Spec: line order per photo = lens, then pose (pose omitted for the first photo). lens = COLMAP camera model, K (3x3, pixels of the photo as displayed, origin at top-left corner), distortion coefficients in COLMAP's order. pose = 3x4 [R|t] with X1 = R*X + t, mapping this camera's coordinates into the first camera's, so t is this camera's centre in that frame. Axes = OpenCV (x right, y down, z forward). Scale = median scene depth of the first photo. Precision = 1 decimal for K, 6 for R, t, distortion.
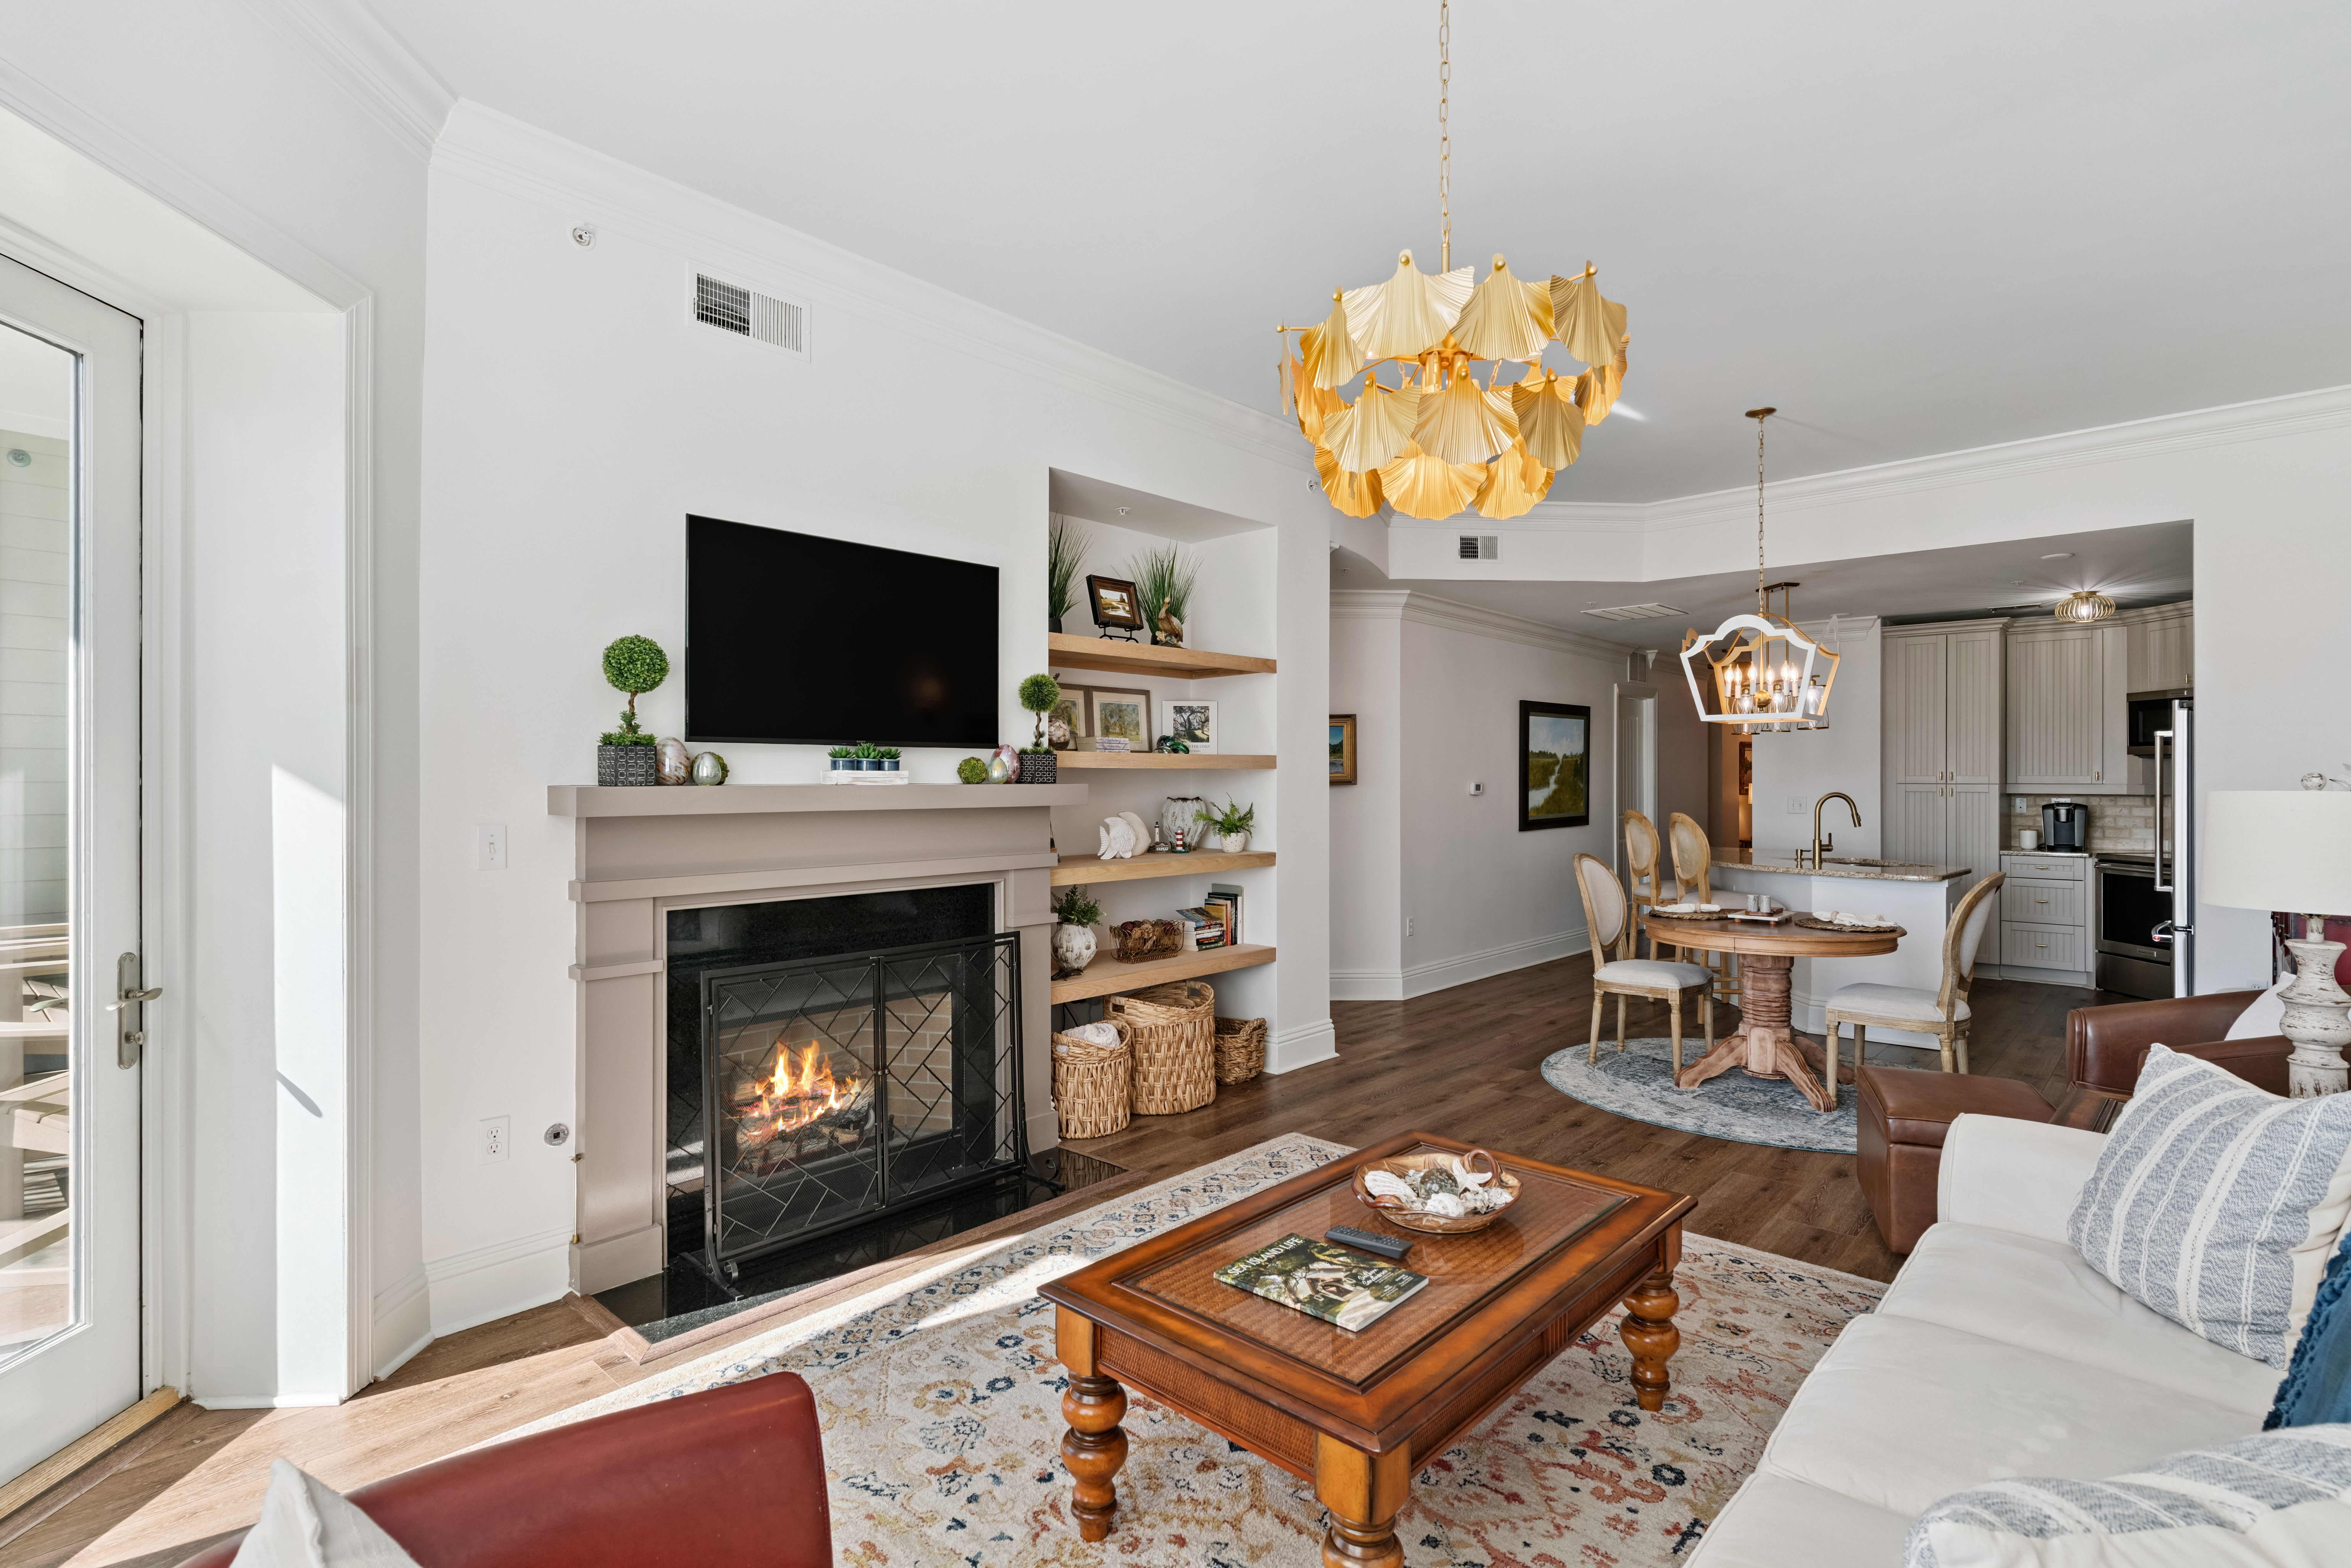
lens RADIAL K [[1120.2, 0, 1176.4], [0, 1120.2, 774.9], [0, 0, 1]] dist [0.001447, 0.000860]
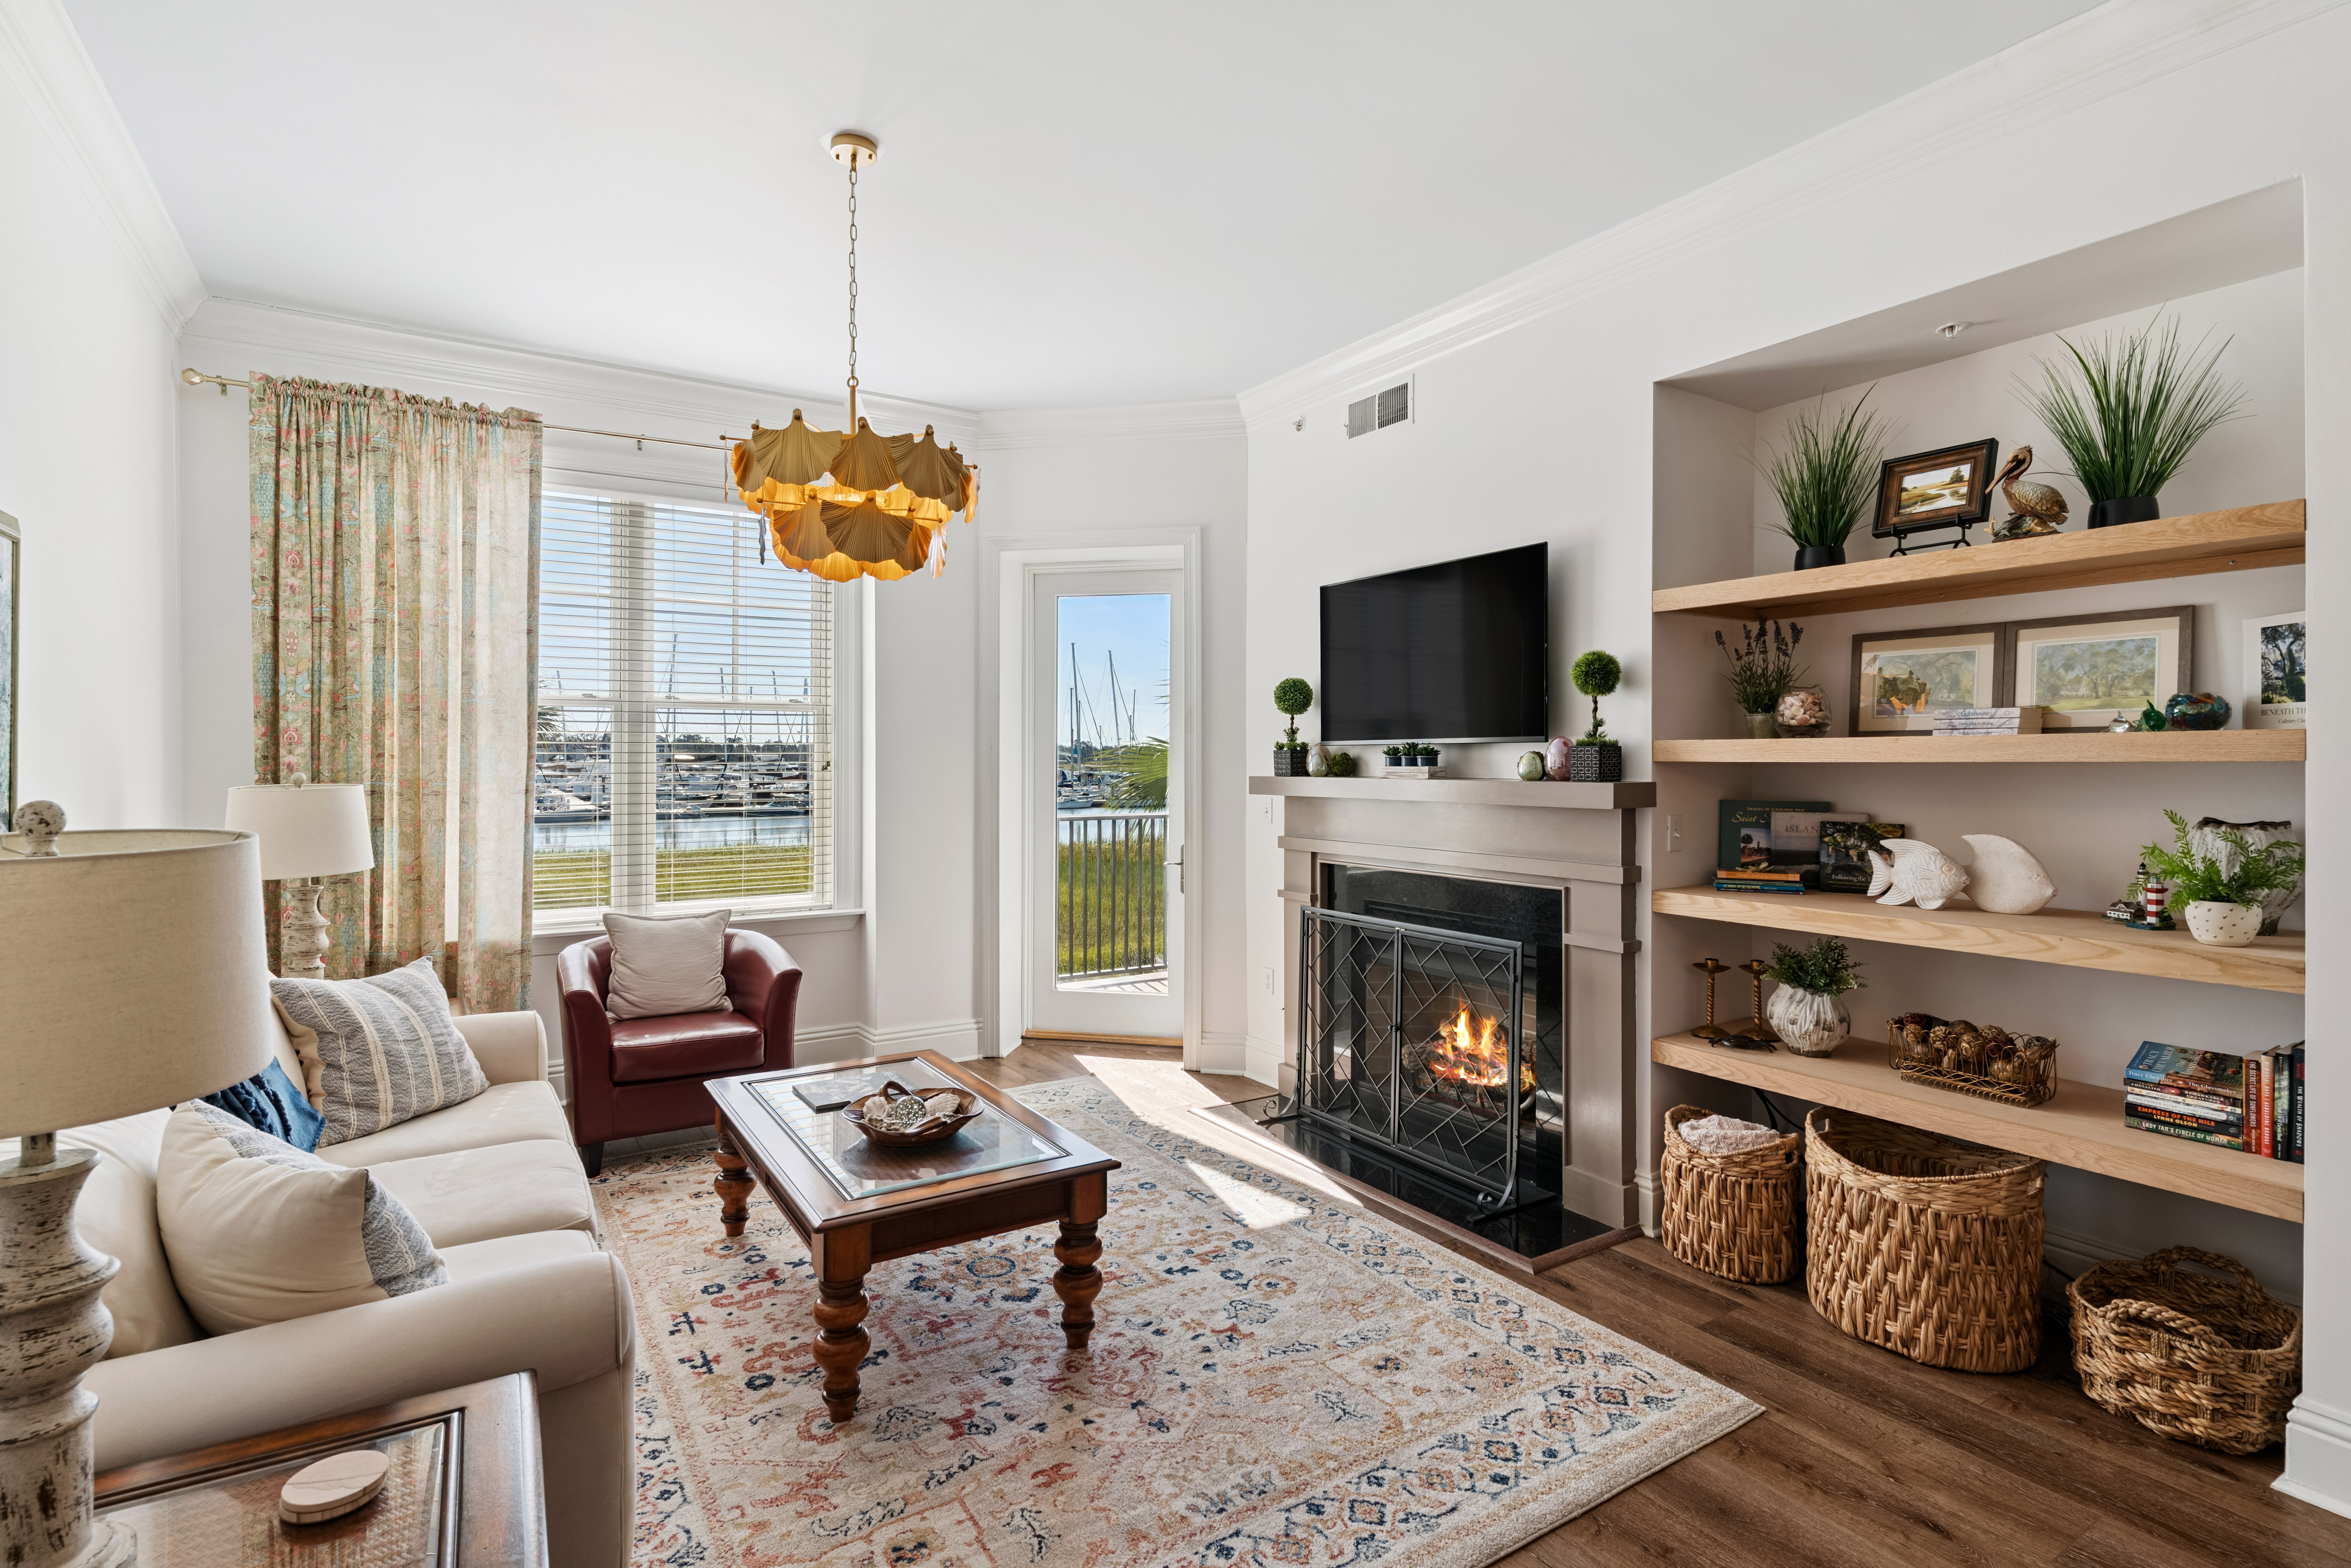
lens RADIAL K [[1119.2, 0, 1166.5], [0, 1119.2, 768.3], [0, 0, 1]] dist [0.001485, 0.000303]
pose [[-0.250454, 0.007362, -0.968101, 0.436100], [0.002450, 0.999973, 0.006970, -0.005122], [0.968125, -0.000626, -0.250465, 0.510617]]
